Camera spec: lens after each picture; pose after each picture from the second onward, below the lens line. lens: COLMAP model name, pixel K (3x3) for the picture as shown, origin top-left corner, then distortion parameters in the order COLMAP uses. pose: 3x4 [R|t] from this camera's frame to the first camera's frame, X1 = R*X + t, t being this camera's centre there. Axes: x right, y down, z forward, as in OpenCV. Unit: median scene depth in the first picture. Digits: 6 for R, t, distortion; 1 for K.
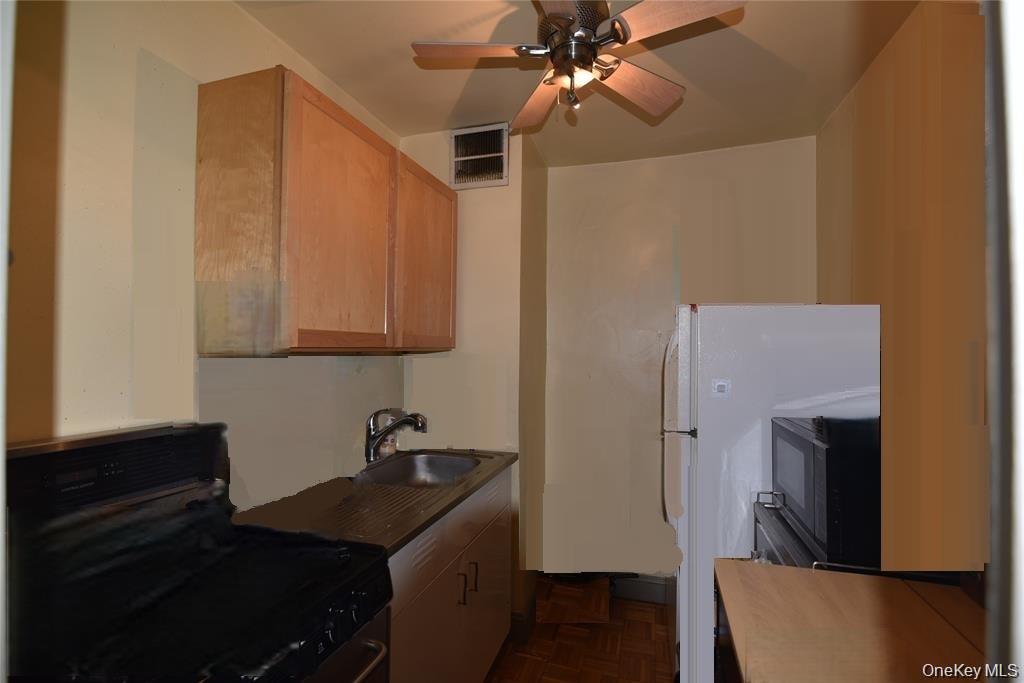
lens RADIAL K [[471.1, 0, 512.0], [0, 471.1, 341.5], [0, 0, 1]] dist [0.000721, -0.000078]
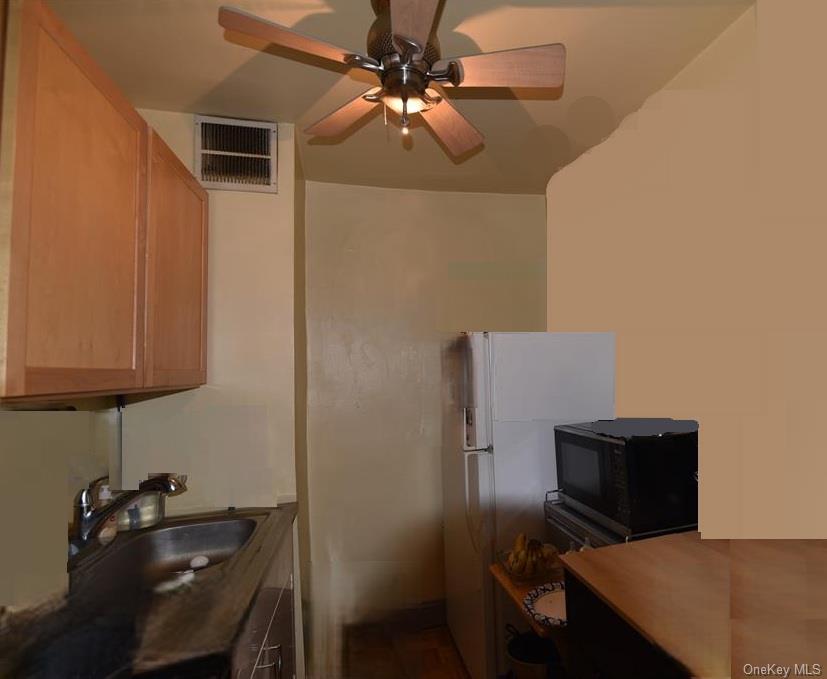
lens RADIAL K [[498.6, 0, 413.5], [0, 498.6, 339.5], [0, 0, 1]] dist [-0.001211, 0.000706]
pose [[0.824042, -0.006350, 0.566493, -0.346993], [0.038864, 0.998215, -0.045344, -0.010686], [-0.565194, 0.059381, 0.822818, 0.119758]]
